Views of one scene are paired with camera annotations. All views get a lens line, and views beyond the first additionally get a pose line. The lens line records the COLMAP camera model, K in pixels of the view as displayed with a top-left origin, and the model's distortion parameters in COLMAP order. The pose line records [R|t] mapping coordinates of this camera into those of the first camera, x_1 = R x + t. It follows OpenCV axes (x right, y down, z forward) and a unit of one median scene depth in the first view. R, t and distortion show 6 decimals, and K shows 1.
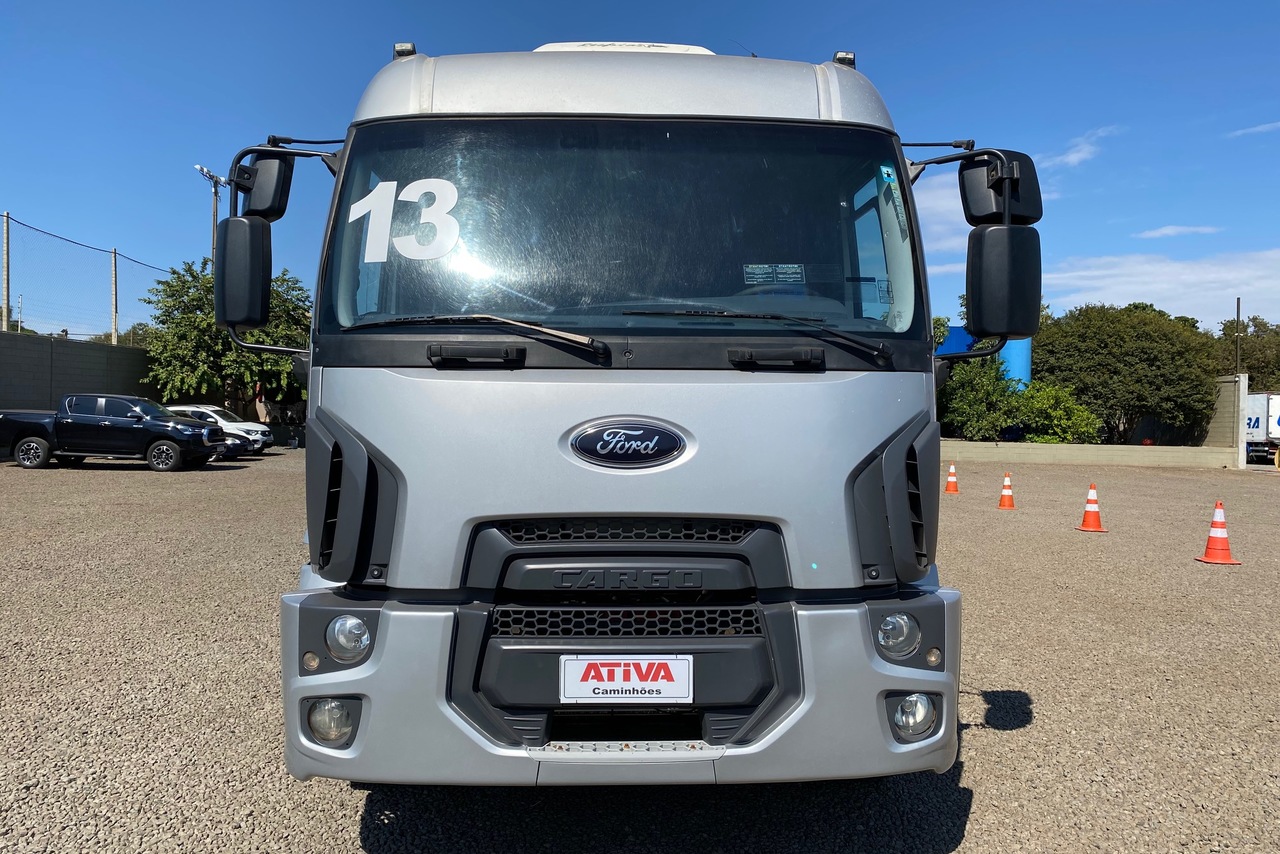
lens RADIAL K [[973.8, 0, 636.6], [0, 973.8, 424.2], [0, 0, 1]] dist [0.040044, -0.031039]
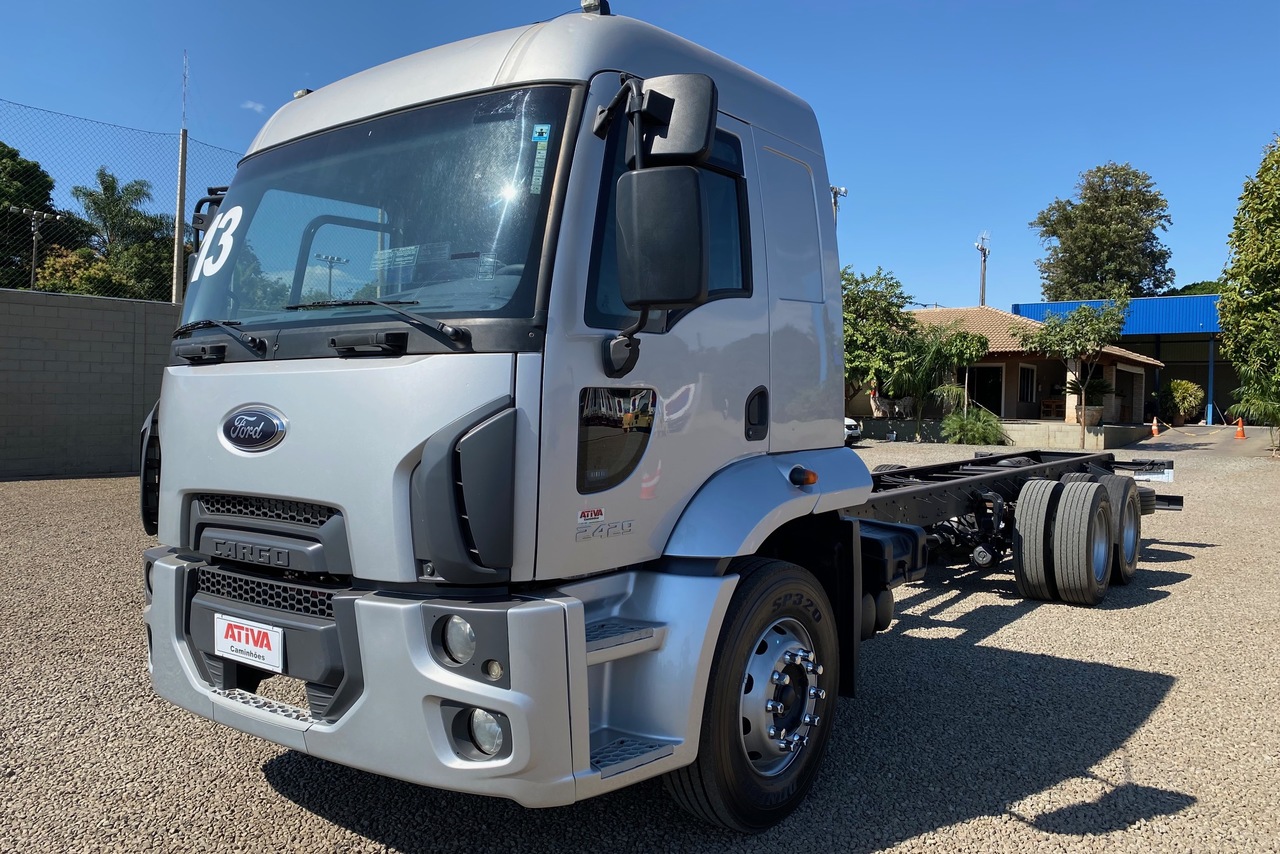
lens RADIAL K [[973.8, 0, 639.9], [0, 973.8, 432.1], [0, 0, 1]] dist [0.040044, -0.031039]
pose [[0.781260, 0.010388, -0.624119, 1.011144], [-0.002218, 0.999901, 0.013866, 0.007102], [0.624201, -0.009449, 0.781206, 0.406892]]
